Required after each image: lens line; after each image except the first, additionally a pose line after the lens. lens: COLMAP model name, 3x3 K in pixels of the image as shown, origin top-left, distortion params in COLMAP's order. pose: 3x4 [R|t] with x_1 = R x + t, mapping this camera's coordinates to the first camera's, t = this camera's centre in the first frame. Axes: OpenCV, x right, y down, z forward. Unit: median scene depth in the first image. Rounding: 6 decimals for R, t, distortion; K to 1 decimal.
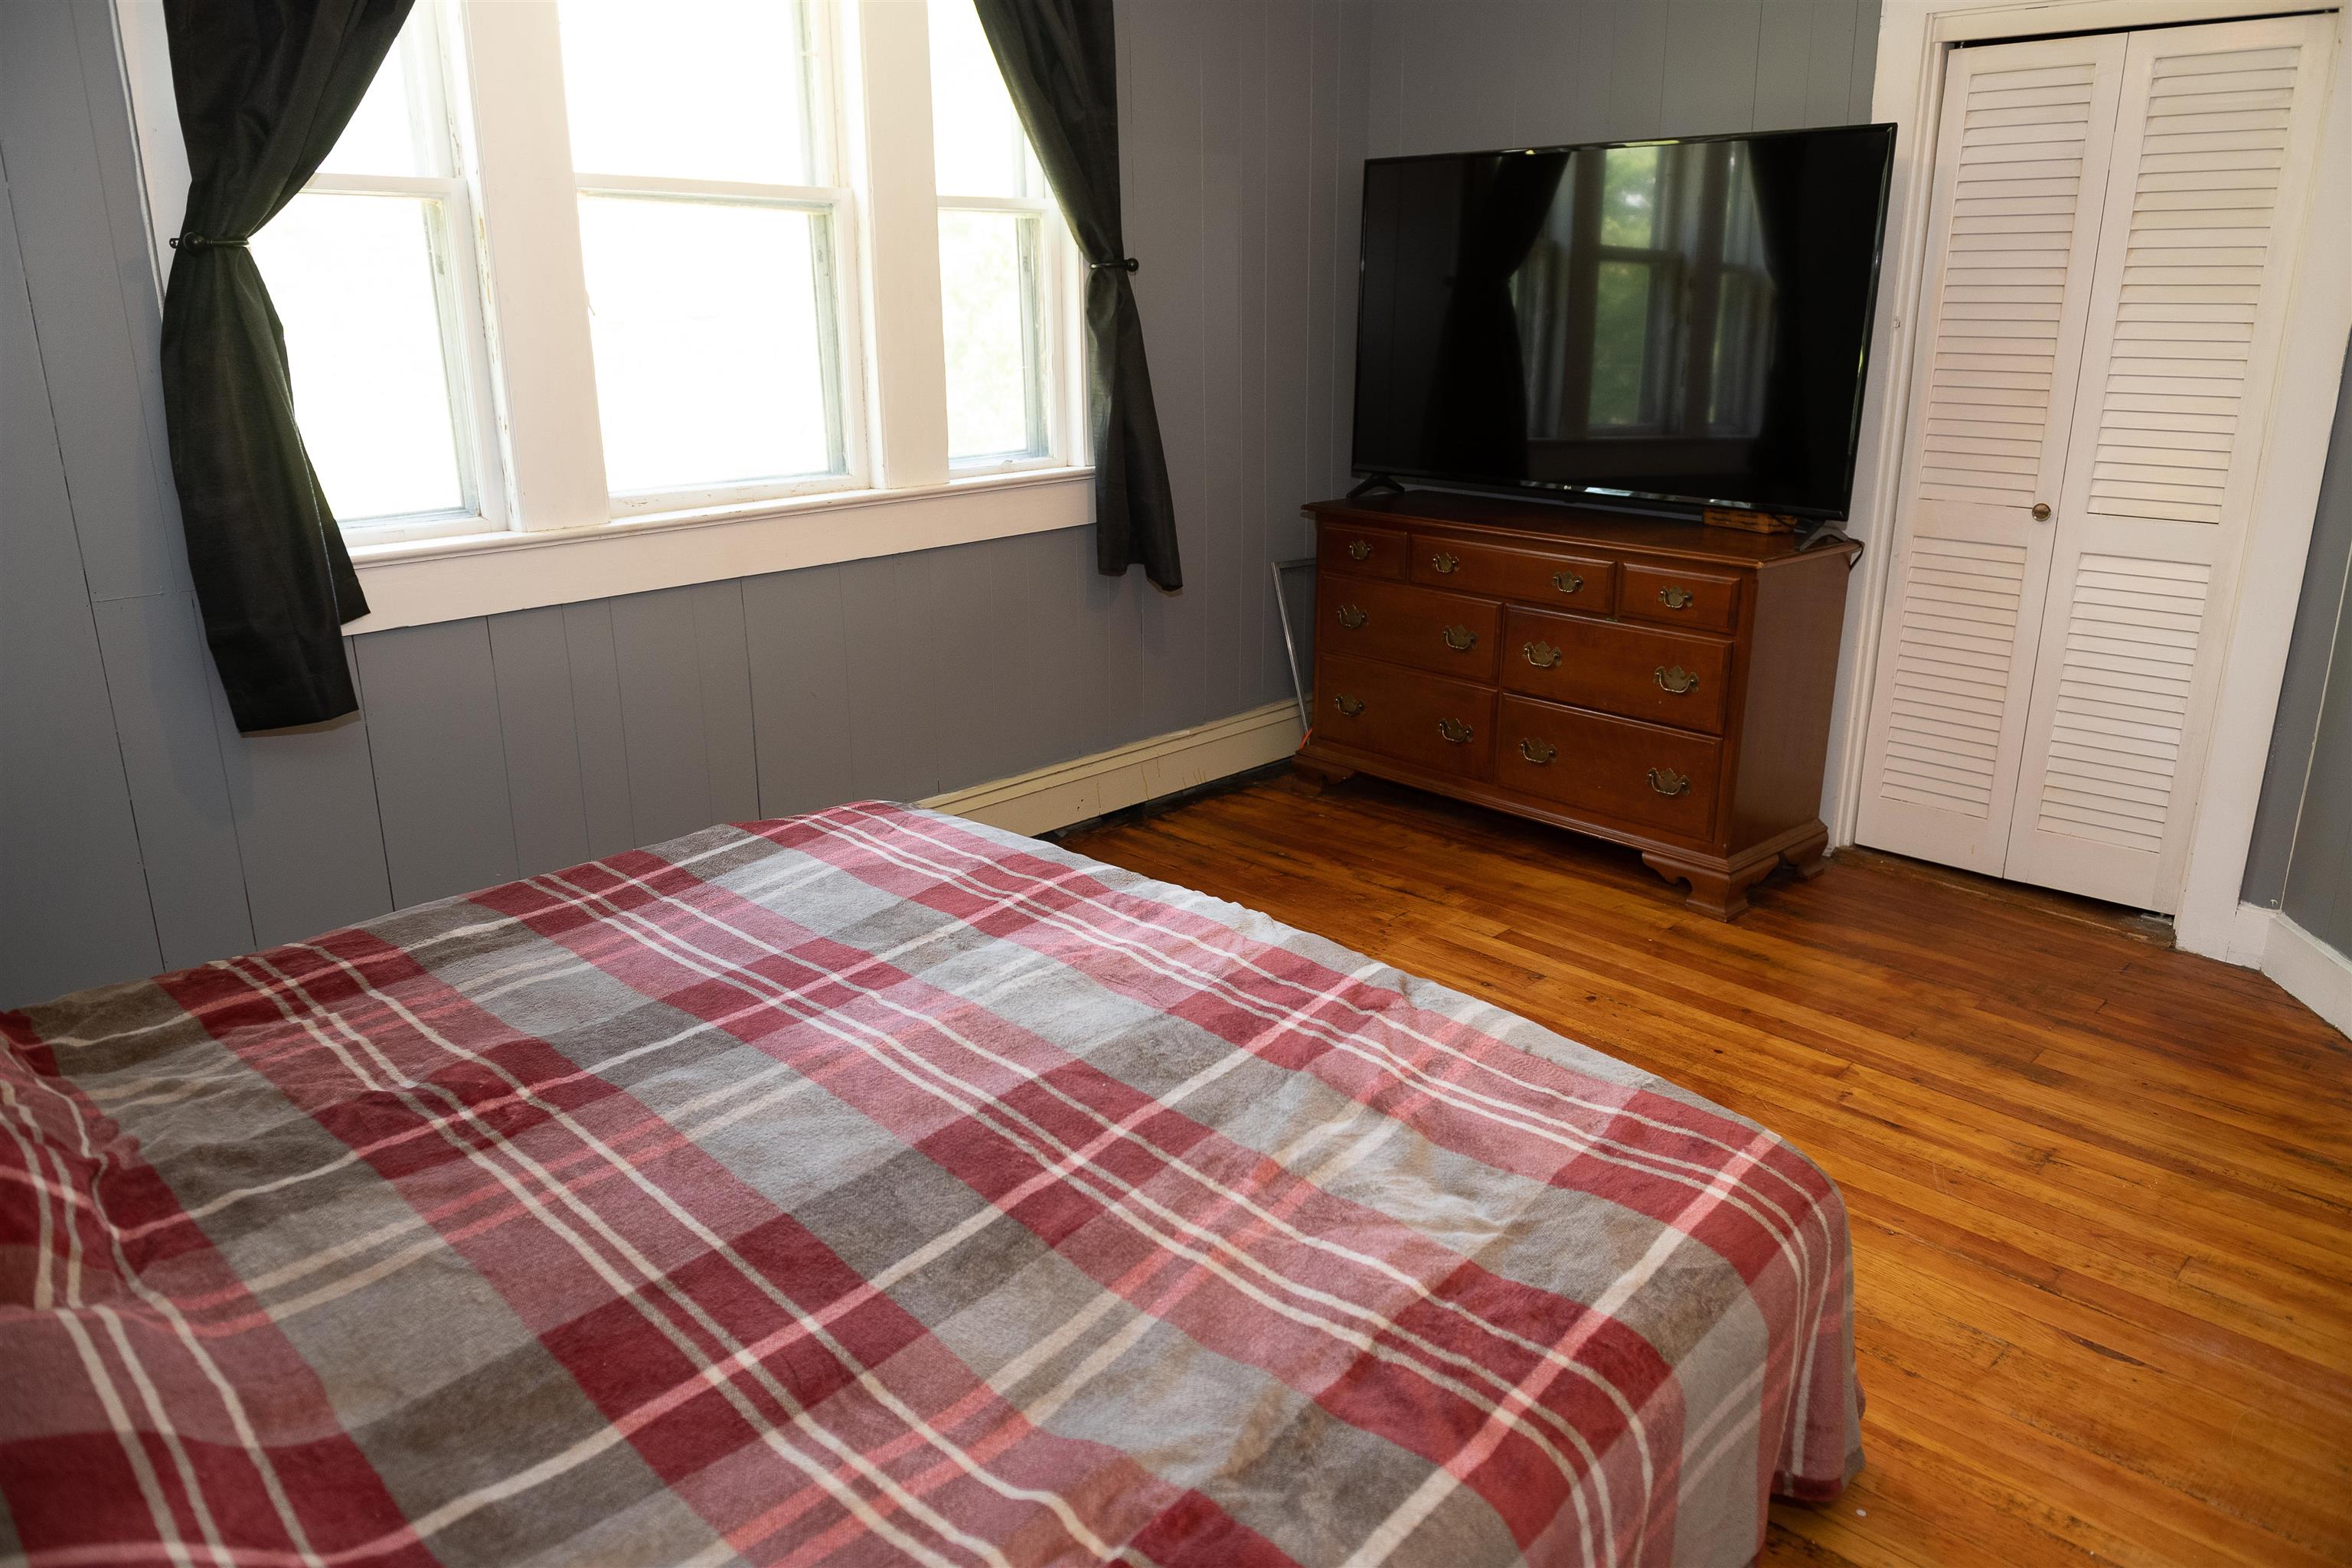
lens RADIAL K [[1595.5, 0, 1176.0], [0, 1595.5, 784.0], [0, 0, 1]] dist [-0.021994, -0.004654]
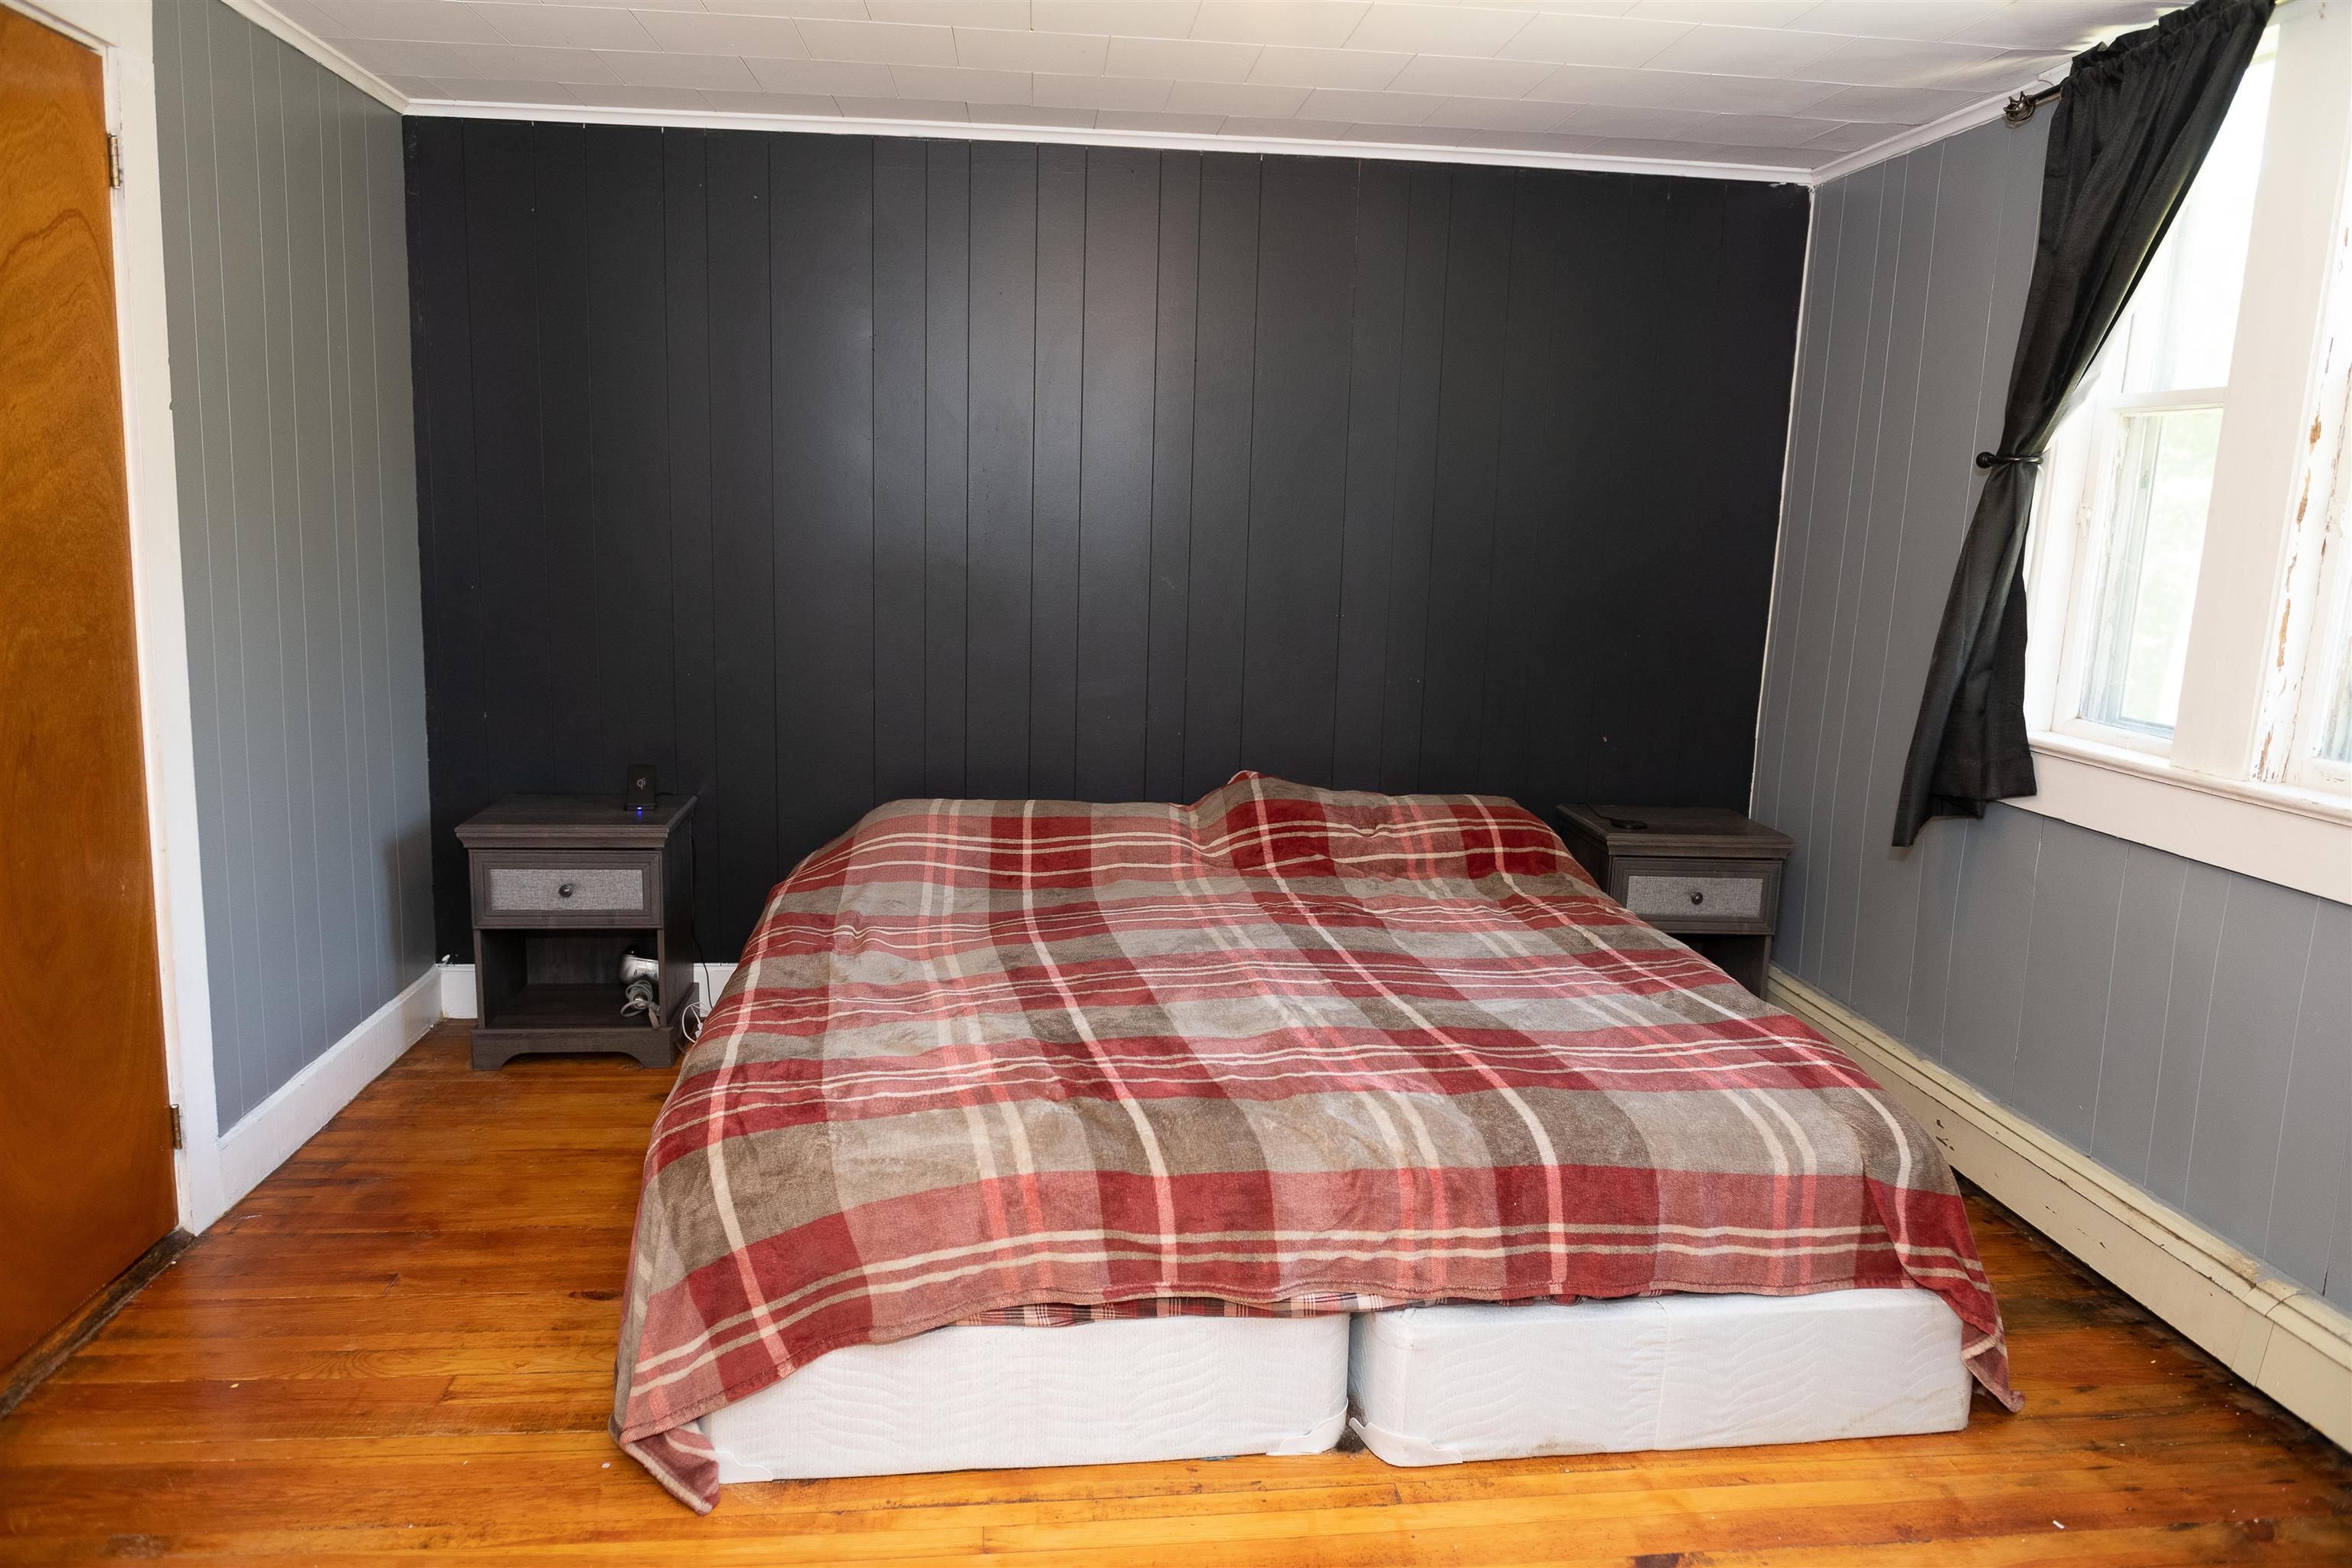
lens RADIAL K [[1539.9, 0, 1172.0], [0, 1539.9, 813.2], [0, 0, 1]] dist [-0.022209, -0.004260]
pose [[-0.620075, 0.133284, -0.773138, 0.909888], [-0.262371, 0.893493, 0.364461, -0.449887], [0.739370, 0.428842, -0.519063, 1.562662]]
